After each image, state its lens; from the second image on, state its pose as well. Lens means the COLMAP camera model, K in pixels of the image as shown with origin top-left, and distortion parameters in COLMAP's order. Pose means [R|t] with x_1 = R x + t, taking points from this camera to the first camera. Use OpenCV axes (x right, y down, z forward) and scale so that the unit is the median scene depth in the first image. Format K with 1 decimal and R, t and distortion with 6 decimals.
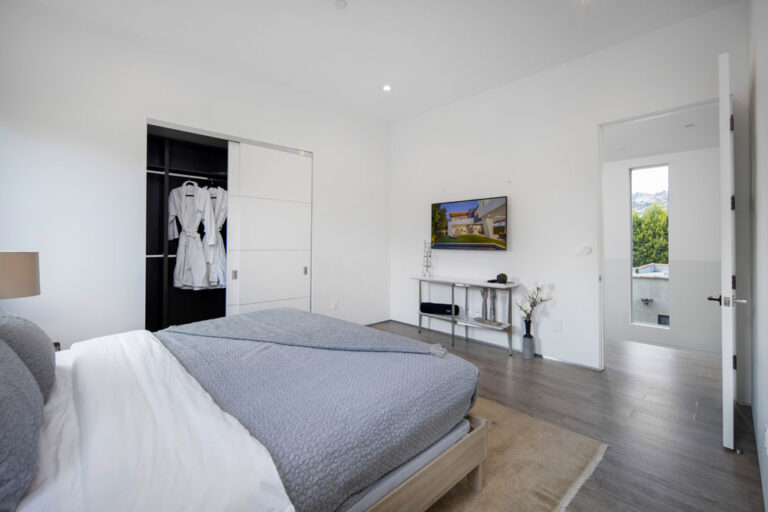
lens RADIAL K [[334.3, 0, 386.1], [0, 334.3, 238.6], [0, 0, 1]] dist [-0.000863, -0.000312]
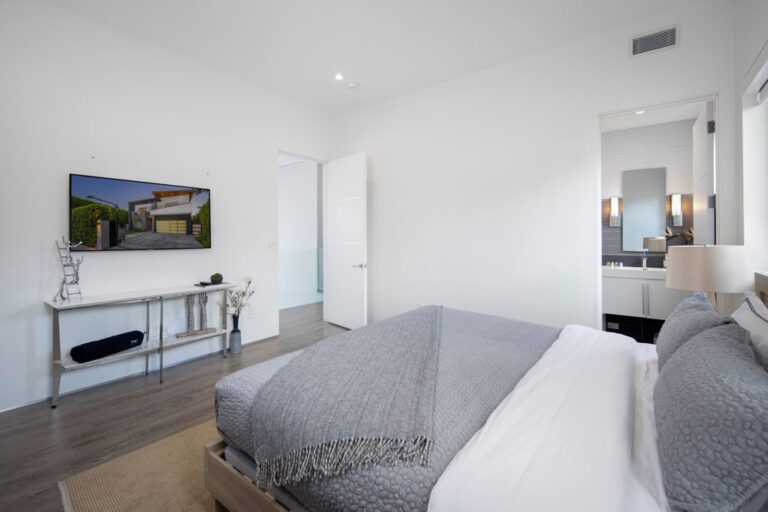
lens RADIAL K [[334.3, 0, 386.1], [0, 334.3, 238.6], [0, 0, 1]] dist [-0.000863, -0.000312]
pose [[-0.158495, -0.000139, 0.987360, -0.612859], [-0.013650, 0.999905, -0.002050, 0.002367], [-0.987265, -0.013802, -0.158482, 0.657746]]
